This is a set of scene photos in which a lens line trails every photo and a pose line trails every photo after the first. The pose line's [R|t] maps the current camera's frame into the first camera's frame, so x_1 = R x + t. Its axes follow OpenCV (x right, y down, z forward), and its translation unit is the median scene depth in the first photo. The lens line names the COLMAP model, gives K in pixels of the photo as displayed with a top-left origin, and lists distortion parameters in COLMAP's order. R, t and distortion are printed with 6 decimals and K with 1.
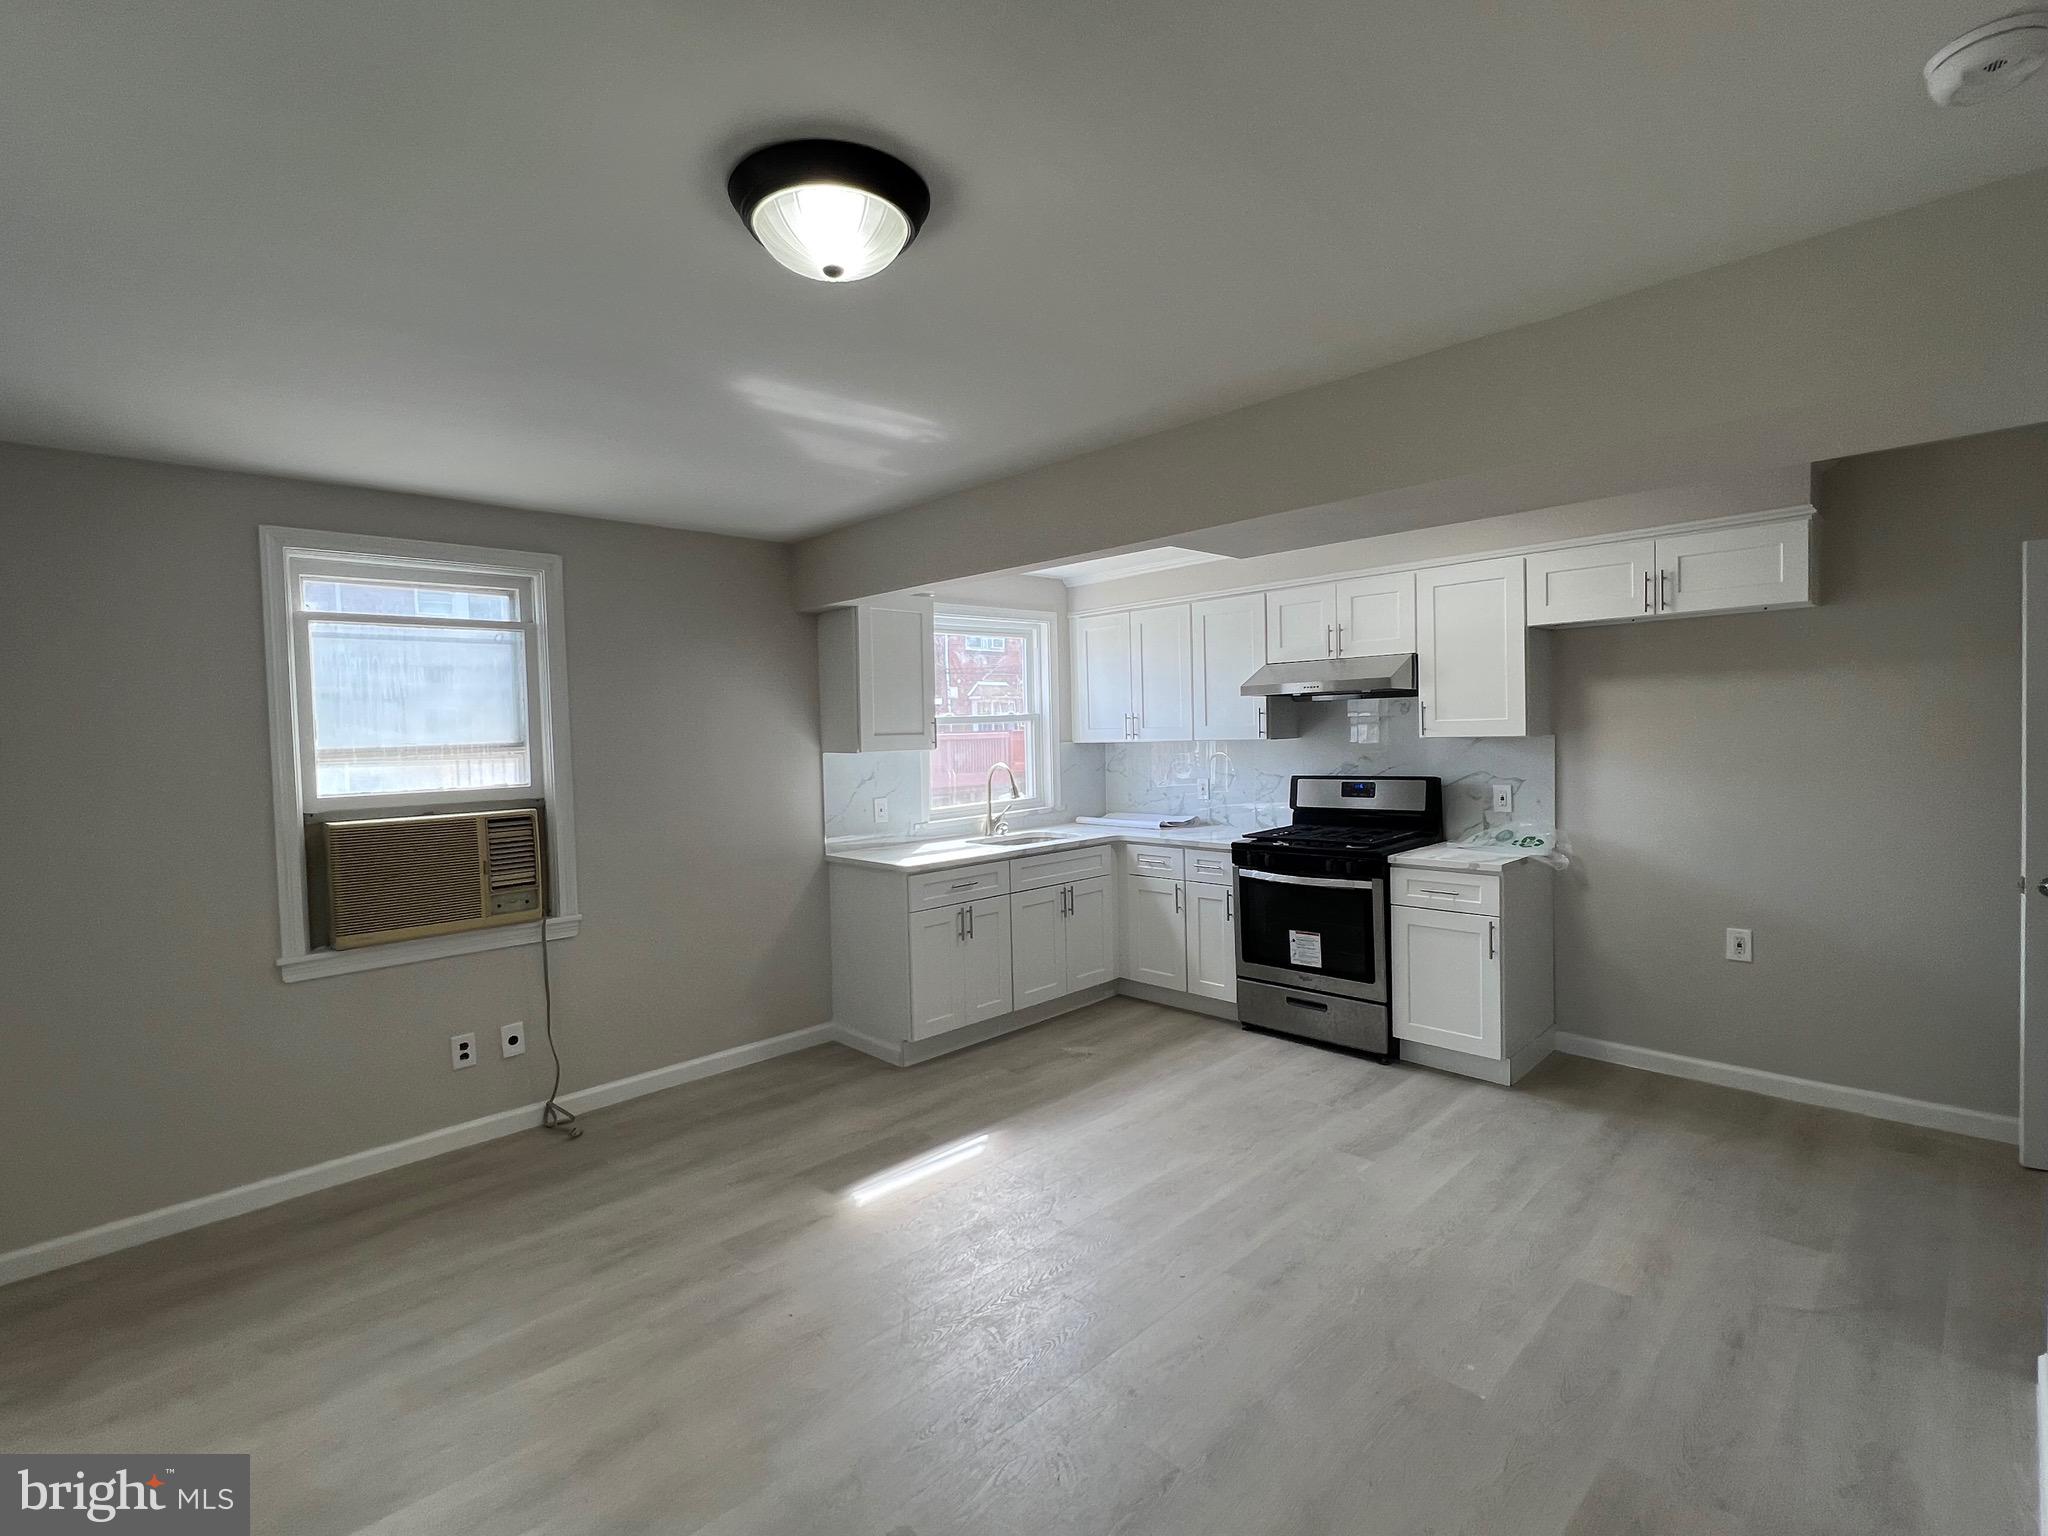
lens RADIAL K [[954.1, 0, 1020.7], [0, 954.1, 765.8], [0, 0, 1]] dist [-0.001293, 0.001013]
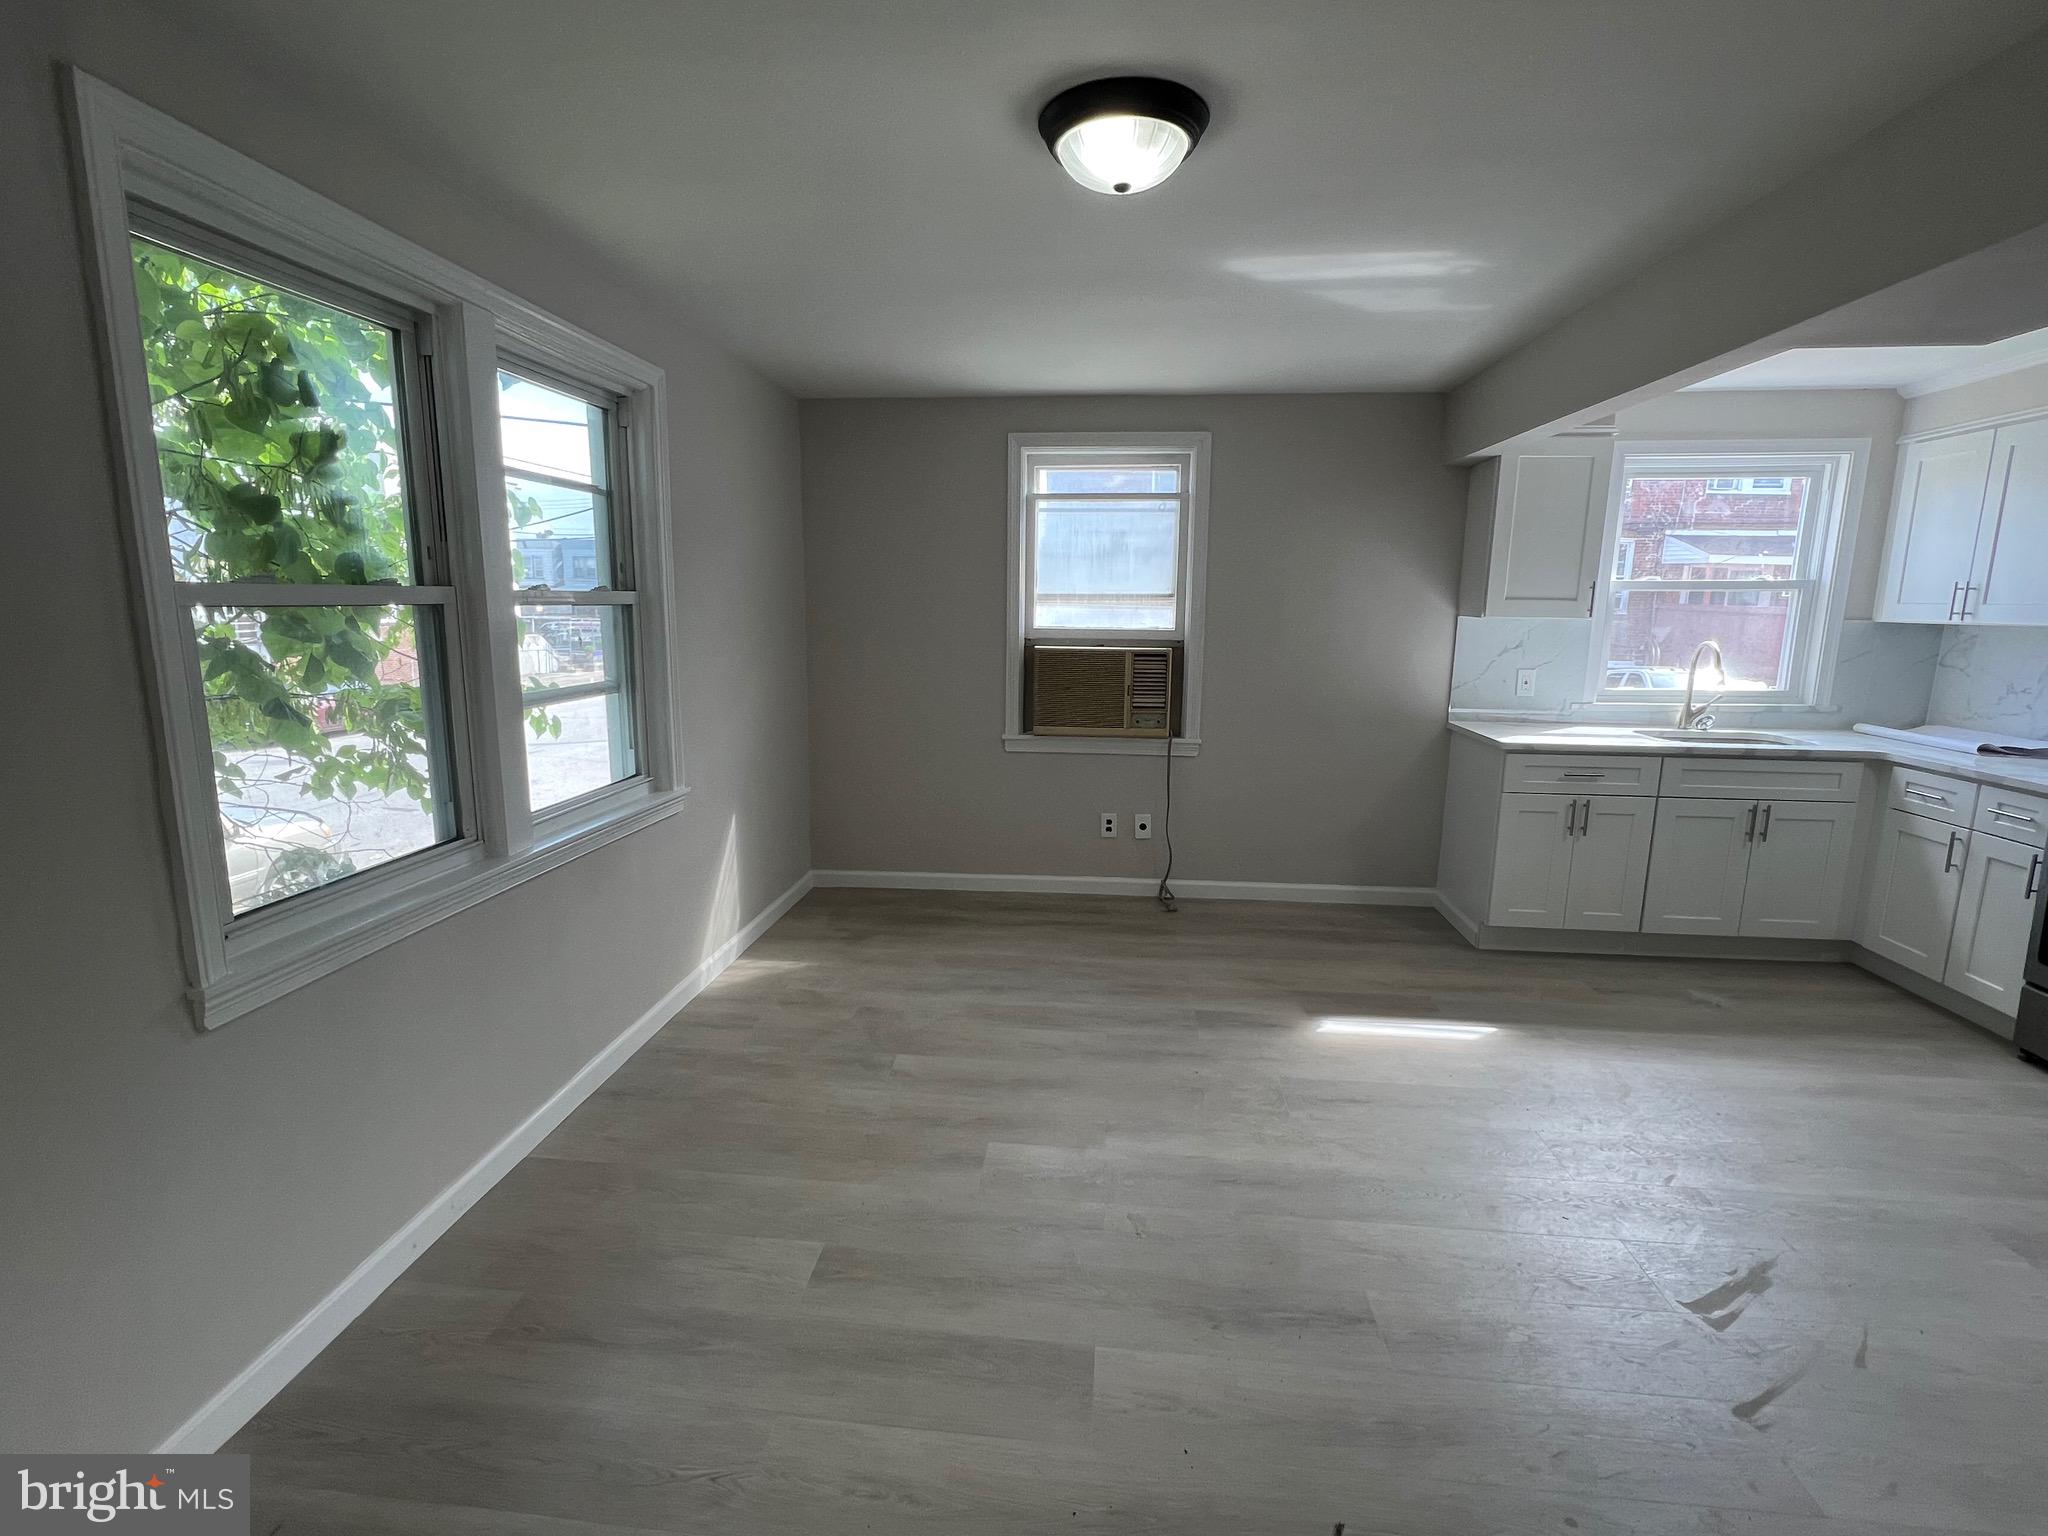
lens RADIAL K [[954.1, 0, 1020.7], [0, 954.1, 766.9], [0, 0, 1]] dist [-0.001293, 0.001013]
pose [[0.646670, 0.167549, -0.744141, 0.267491], [-0.056962, 0.983460, 0.171933, -0.004464], [0.760640, -0.068796, 0.645518, 0.037385]]
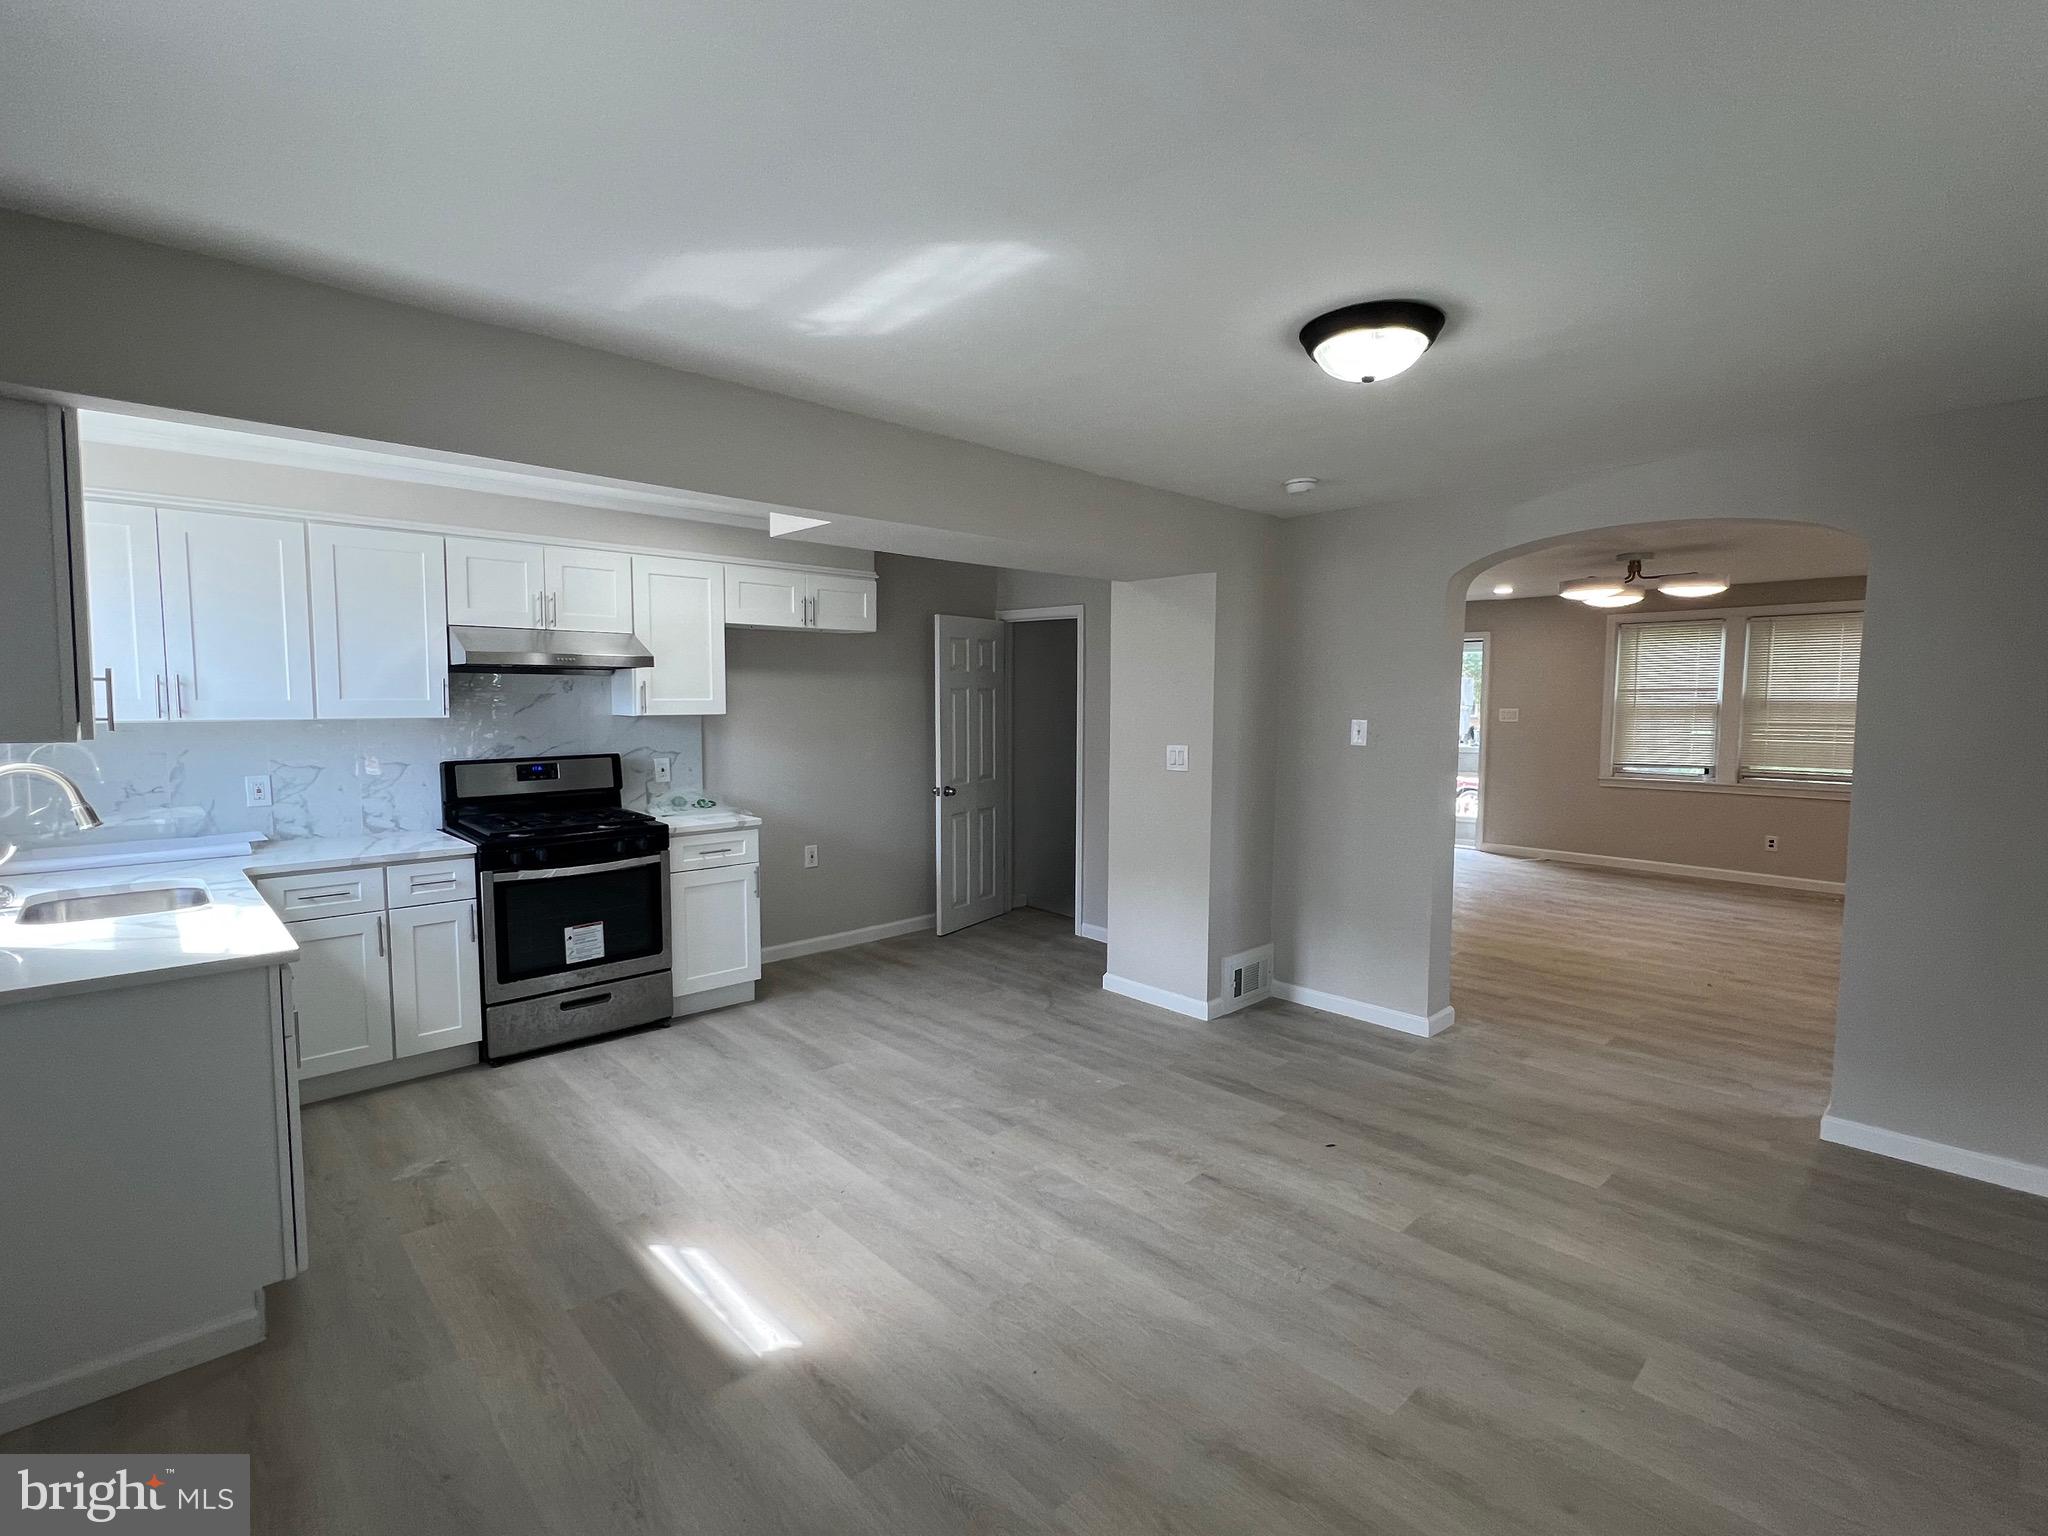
lens RADIAL K [[954.1, 0, 1018.5], [0, 954.1, 770.3], [0, 0, 1]] dist [-0.001293, 0.001013]
pose [[0.016740, -0.048750, 0.998671, -0.626763], [0.036953, 0.998158, 0.048105, -0.004266], [-0.999177, 0.036098, 0.018510, 0.570226]]
